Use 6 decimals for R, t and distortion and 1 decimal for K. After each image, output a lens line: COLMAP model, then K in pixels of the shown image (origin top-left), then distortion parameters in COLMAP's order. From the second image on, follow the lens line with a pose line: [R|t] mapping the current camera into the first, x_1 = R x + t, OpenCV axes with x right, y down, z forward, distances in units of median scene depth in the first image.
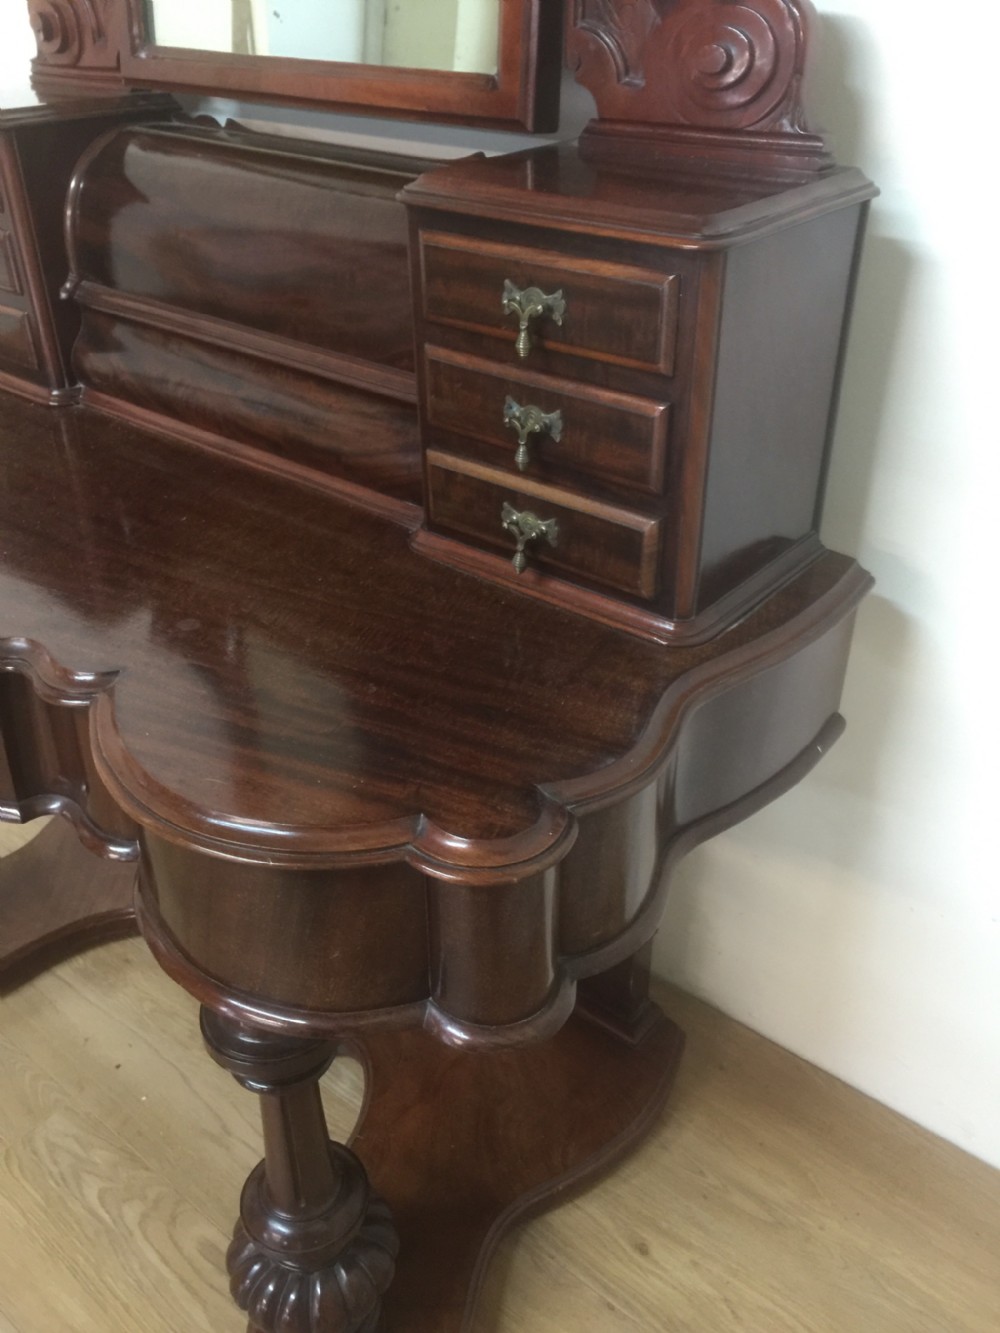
lens RADIAL K [[1138.1, 0, 510.8], [0, 1138.1, 669.3], [0, 0, 1]] dist [0.086404, -0.117548]
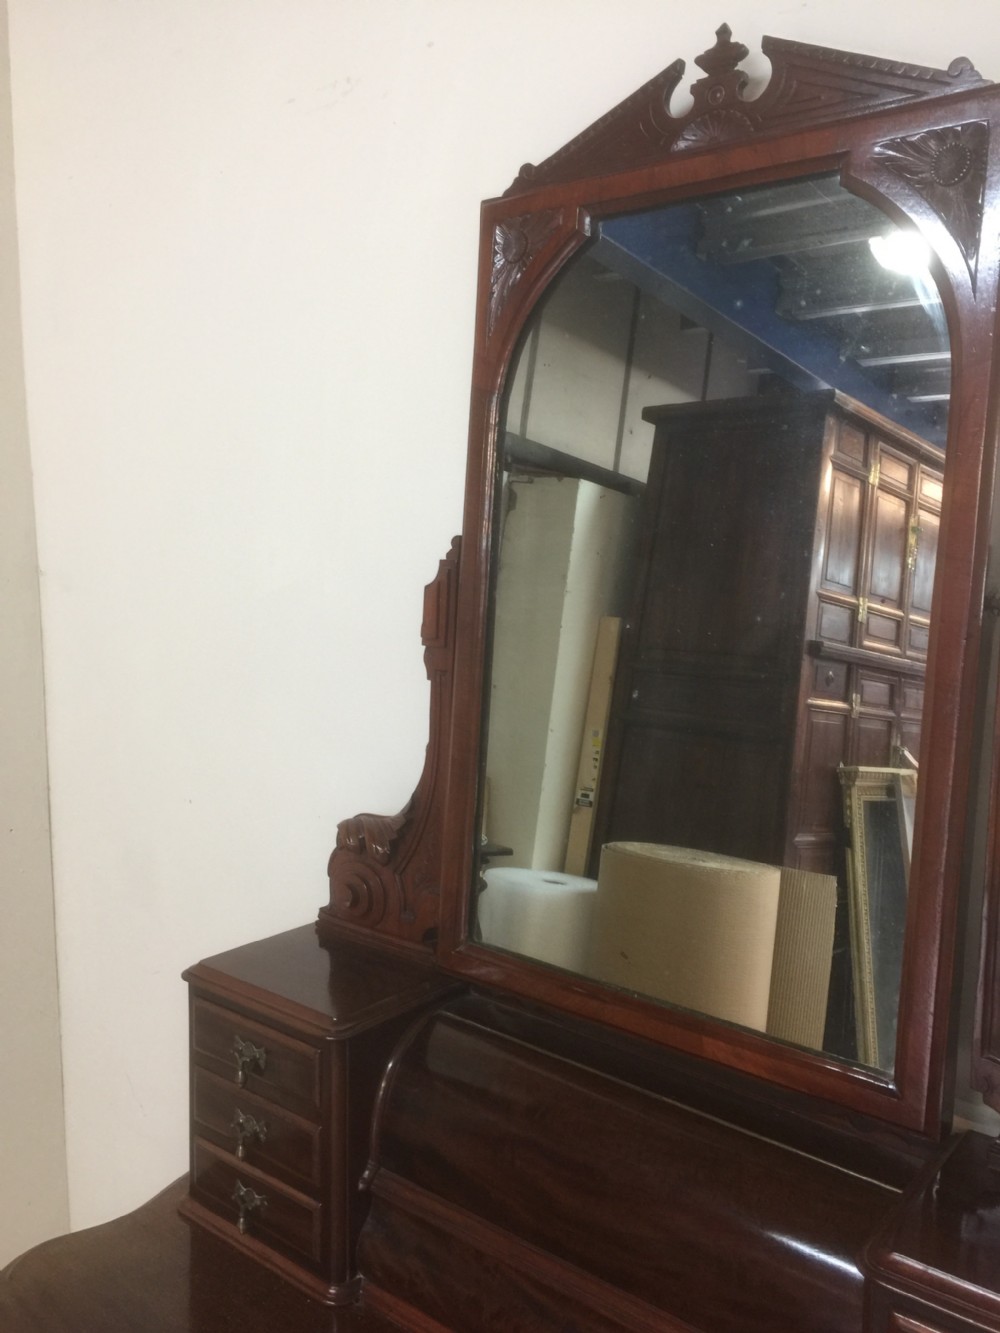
lens RADIAL K [[1138.1, 0, 506.1], [0, 1138.1, 659.0], [0, 0, 1]] dist [0.086404, -0.117548]
pose [[0.999817, 0.014478, 0.012533, -0.348549], [-0.007625, 0.901377, -0.432969, -0.372964], [-0.017565, 0.432794, 0.901322, -0.086190]]
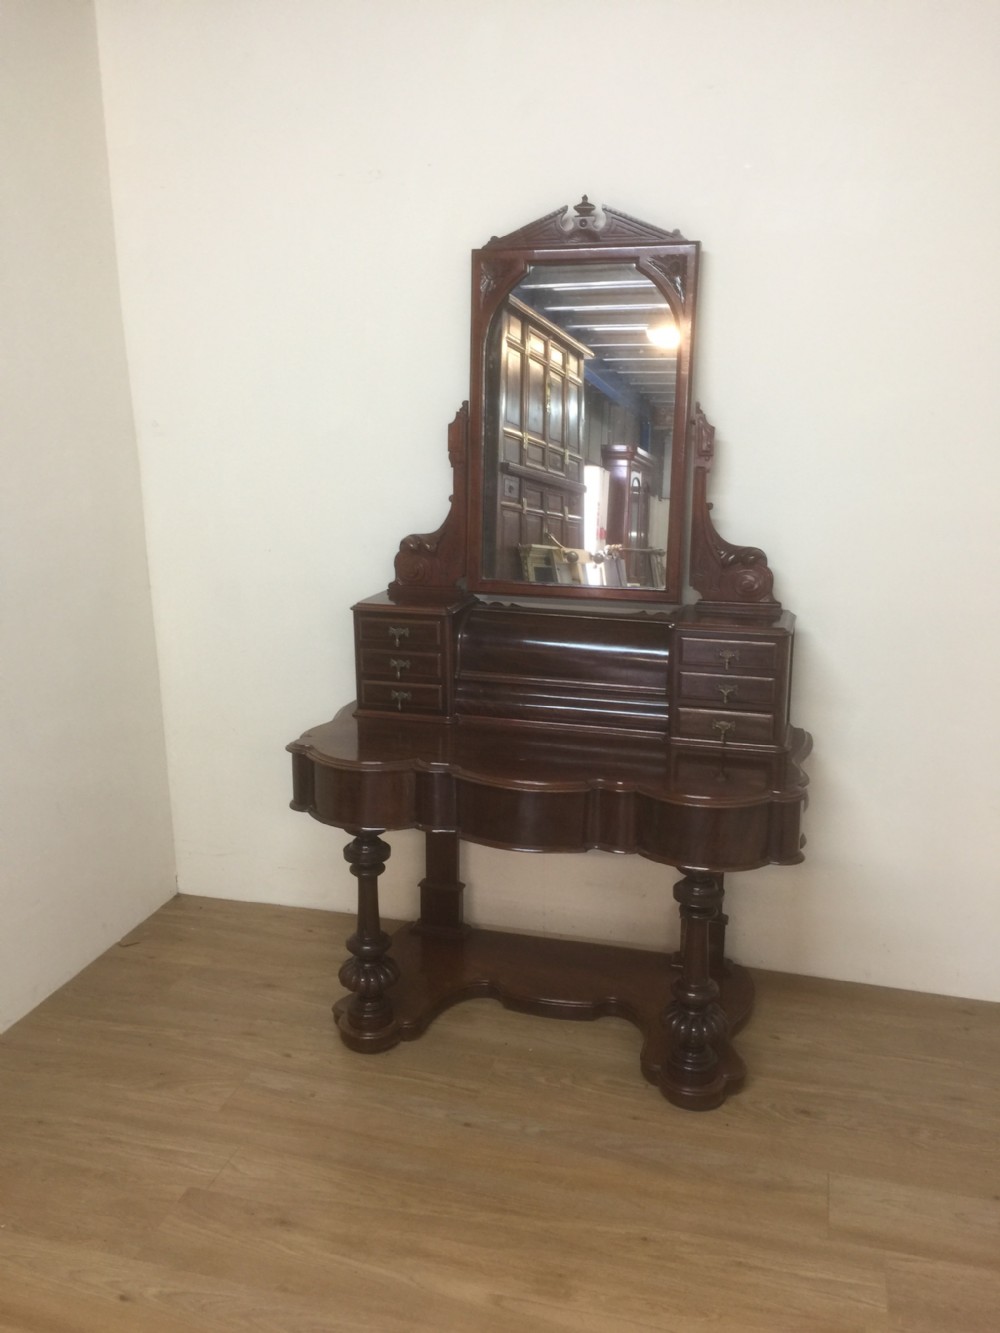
lens RADIAL K [[1138.1, 0, 501.8], [0, 1138.1, 659.6], [0, 0, 1]] dist [0.086404, -0.117548]
pose [[0.921103, -0.092105, 0.378268, -1.446021], [0.207199, 0.938556, -0.276010, 0.373677], [-0.329604, 0.332610, 0.883590, -1.347095]]
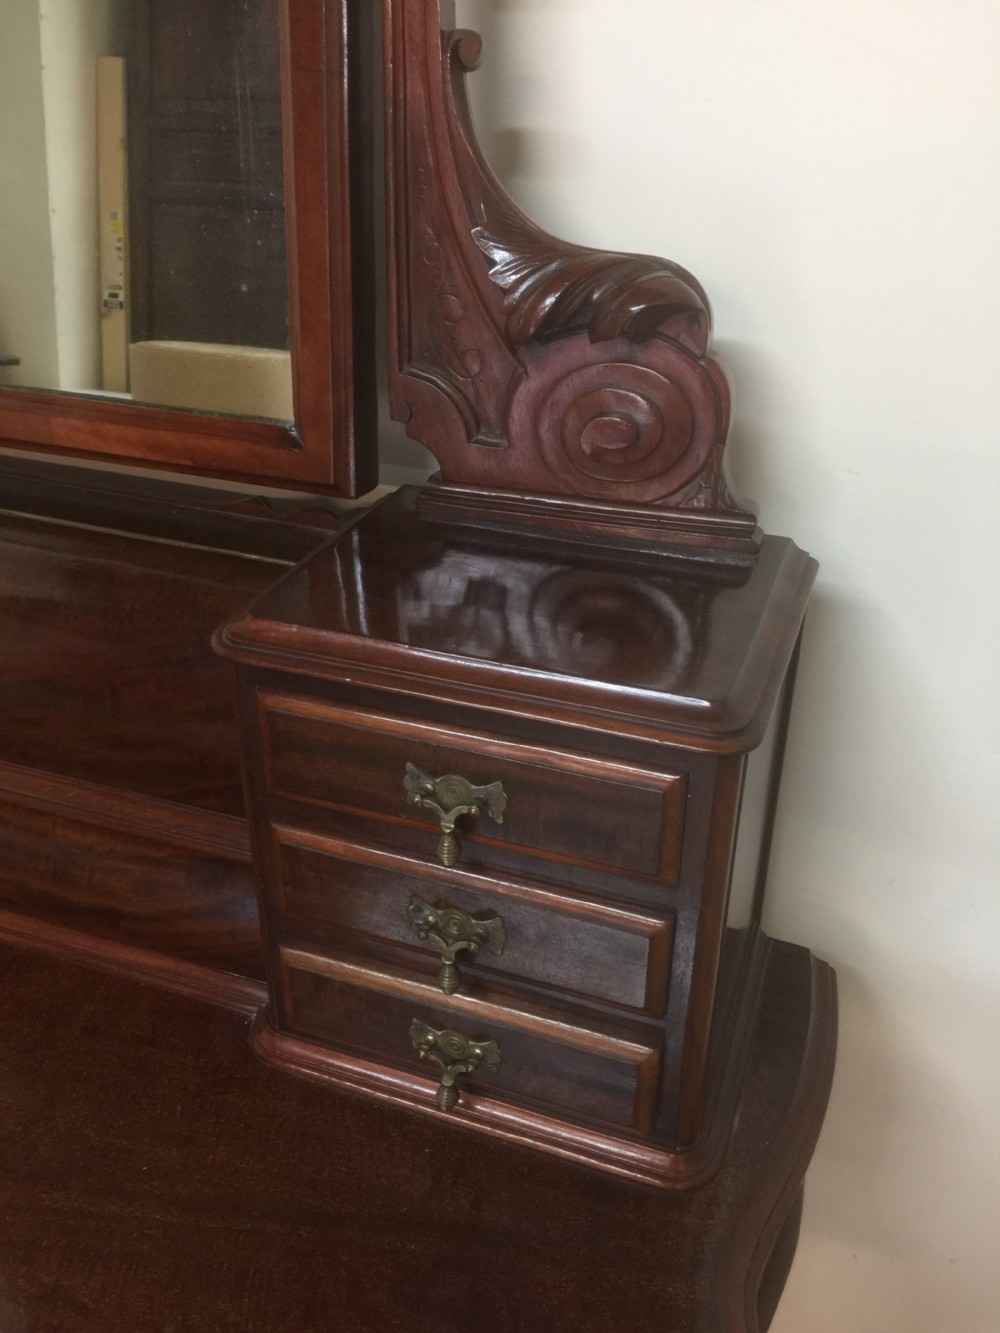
lens RADIAL K [[1138.1, 0, 493.6], [0, 1138.1, 664.5], [0, 0, 1]] dist [0.086404, -0.117548]
pose [[0.945245, -0.144692, 0.292533, -0.119429], [0.163871, 0.985587, -0.042018, -0.285872], [-0.282237, 0.087655, 0.955332, 0.244894]]
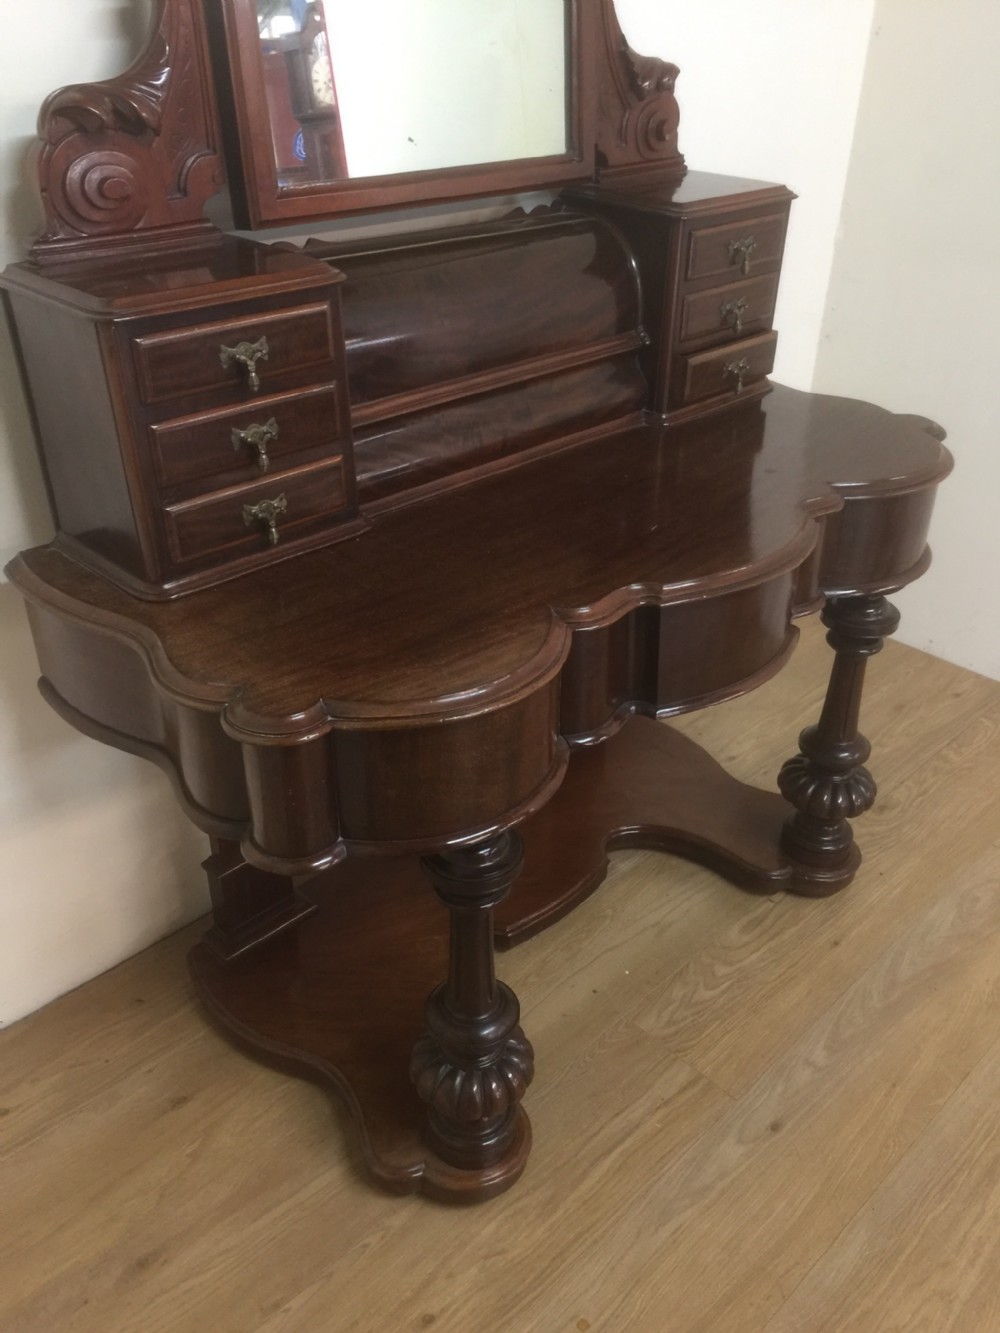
lens RADIAL K [[1138.1, 0, 506.7], [0, 1138.1, 659.9], [0, 0, 1]] dist [0.086404, -0.117548]
pose [[0.111440, -0.503673, 0.856676, -1.676325], [0.518111, 0.765063, 0.382413, -0.591748], [-0.848023, 0.401237, 0.346217, 0.737653]]
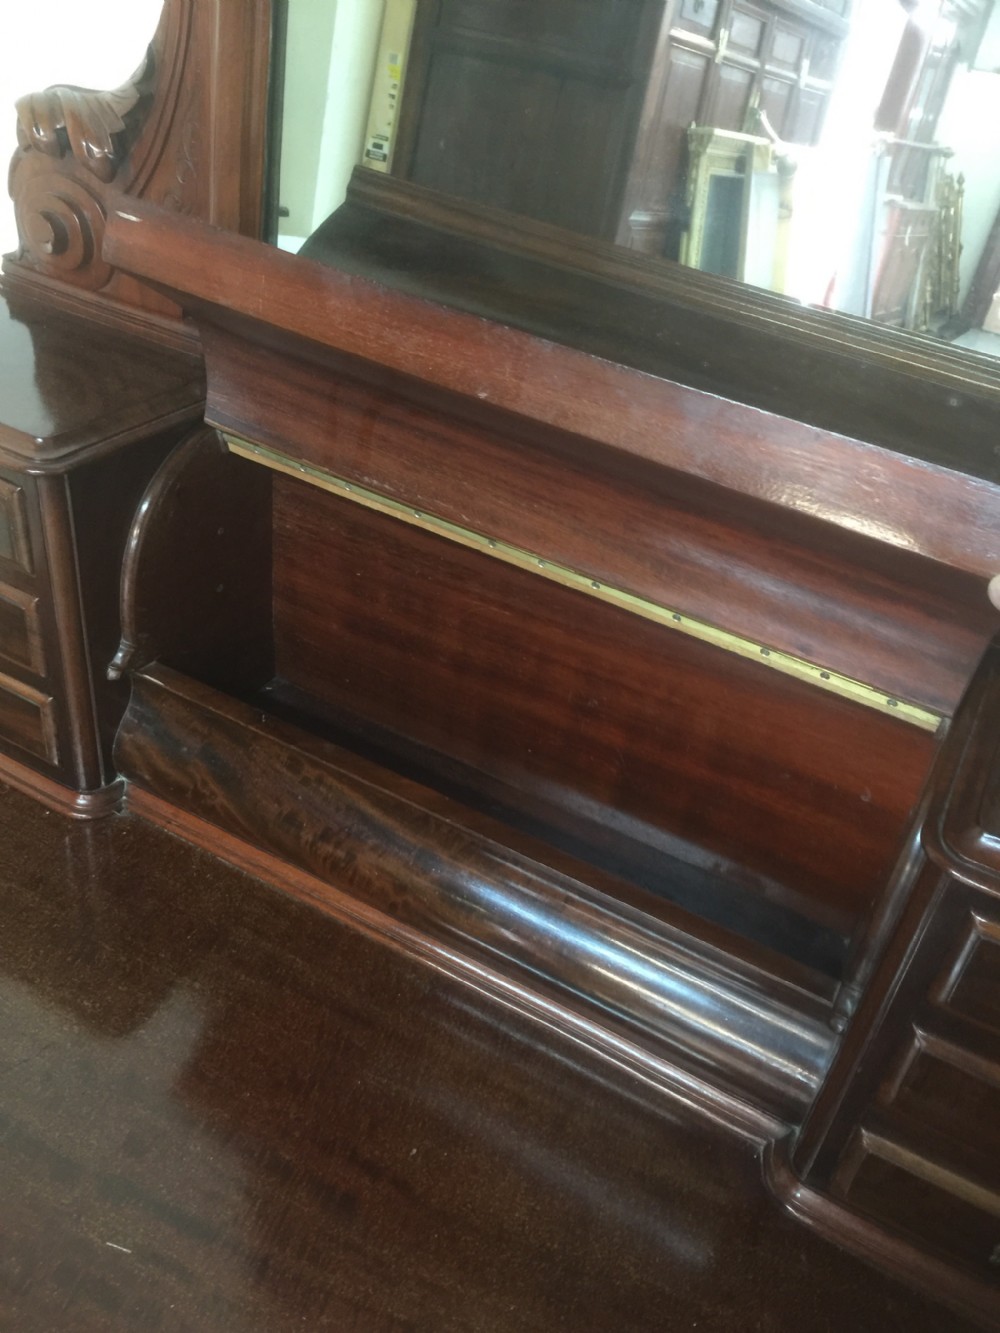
lens RADIAL K [[1138.1, 0, 512.4], [0, 1138.1, 661.3], [0, 0, 1]] dist [0.086404, -0.117548]
pose [[0.975308, -0.011831, 0.220532, -0.378680], [-0.003992, 0.997457, 0.071163, -0.464453], [-0.220813, -0.070287, 0.972780, 0.378035]]
